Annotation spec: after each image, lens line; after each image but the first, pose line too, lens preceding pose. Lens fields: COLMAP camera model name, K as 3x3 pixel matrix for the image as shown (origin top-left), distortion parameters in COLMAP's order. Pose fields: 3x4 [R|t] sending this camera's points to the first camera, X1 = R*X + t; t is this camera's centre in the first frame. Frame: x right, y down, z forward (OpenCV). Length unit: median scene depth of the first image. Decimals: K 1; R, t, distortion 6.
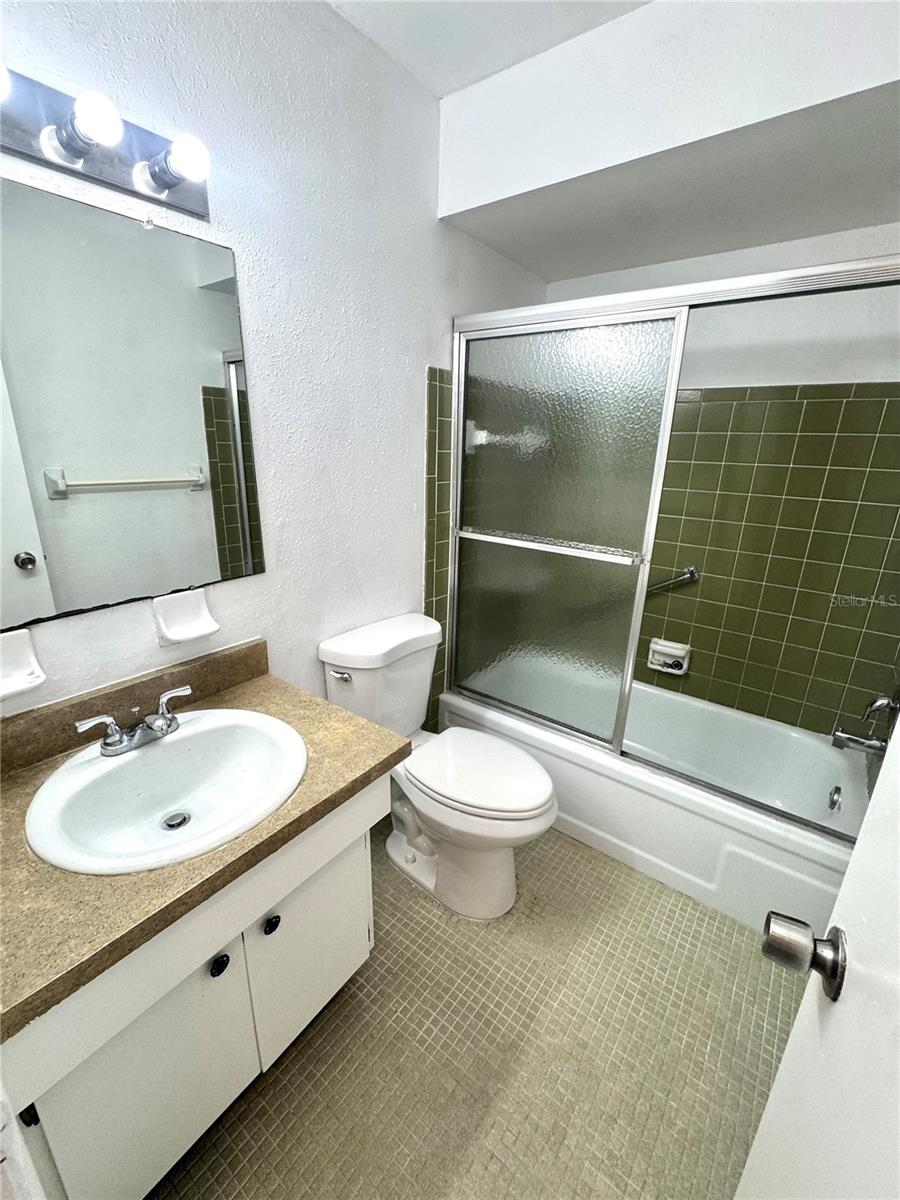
lens RADIAL K [[497.7, 0, 449.1], [0, 497.7, 601.1], [0, 0, 1]] dist [-0.004403, 0.000035]
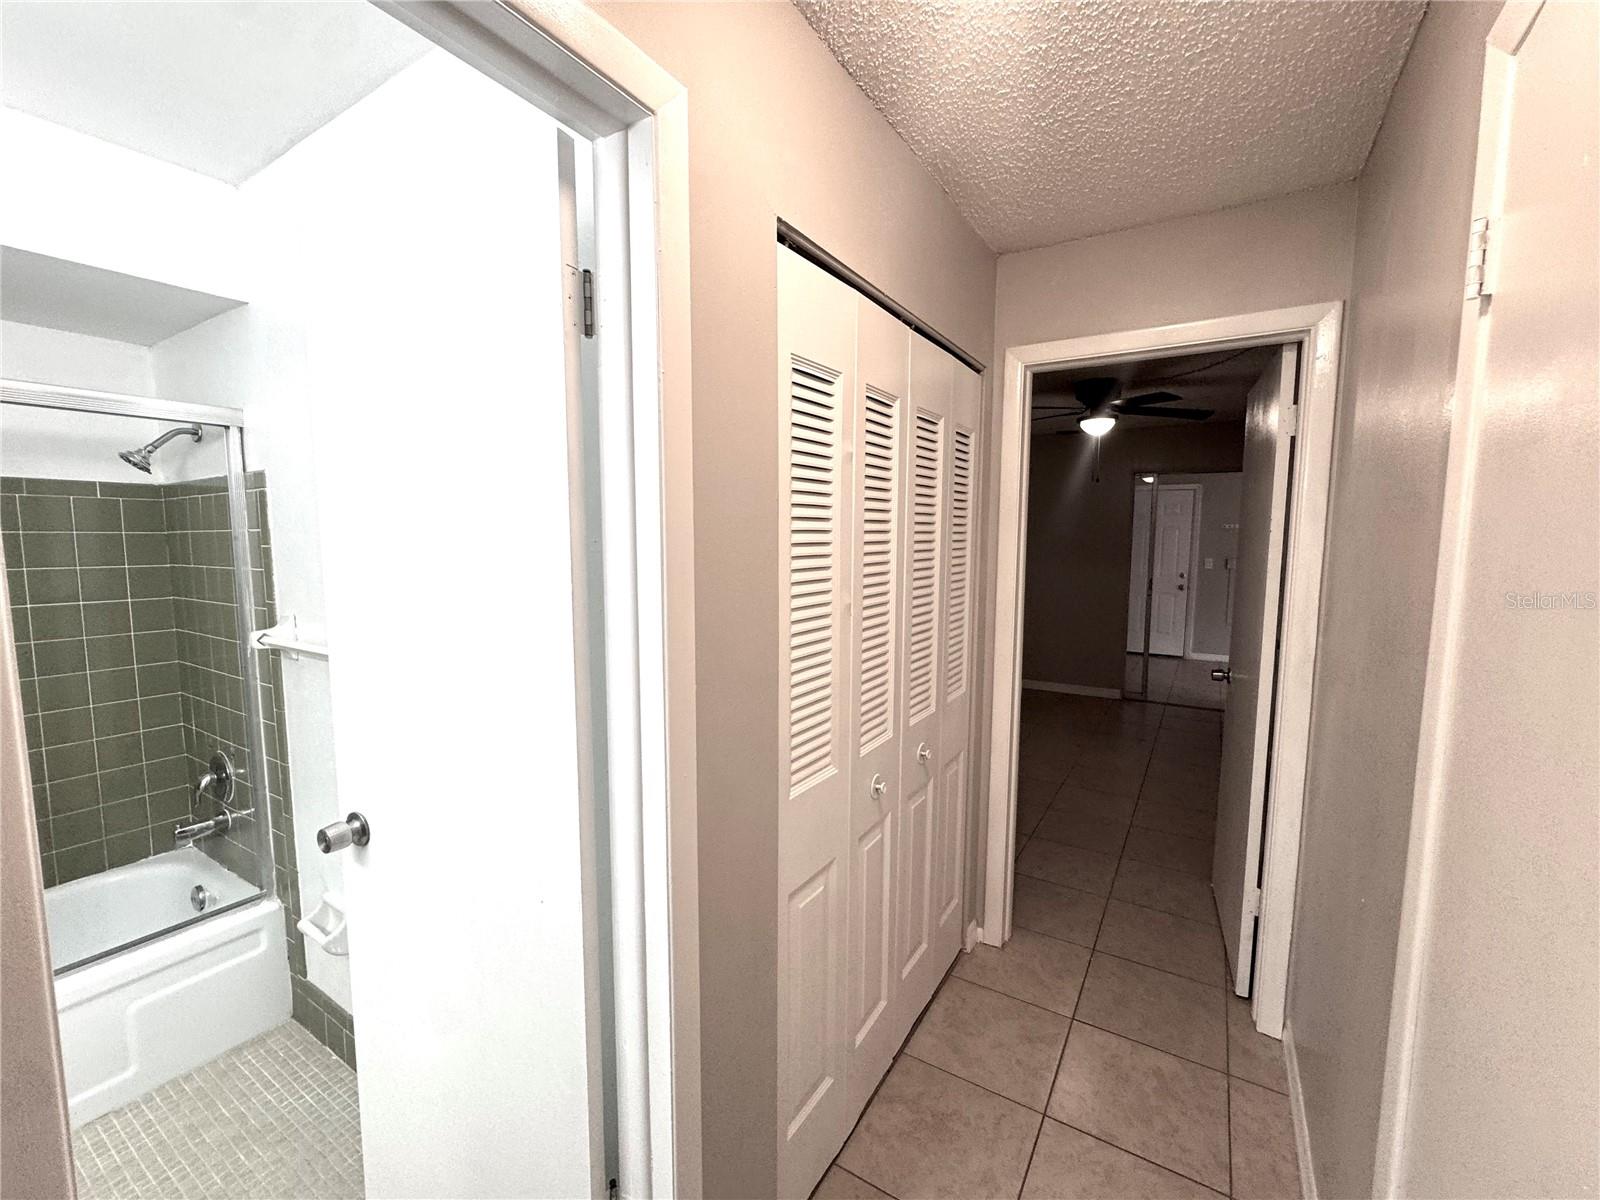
lens RADIAL K [[663.6, 0, 803.5], [0, 663.6, 589.0], [0, 0, 1]] dist [-0.004403, 0.000035]
pose [[-0.078164, -0.122537, 0.989381, -0.511268], [0.295252, 0.945051, 0.140373, -0.000632], [-0.952217, 0.303089, -0.037690, -0.244742]]
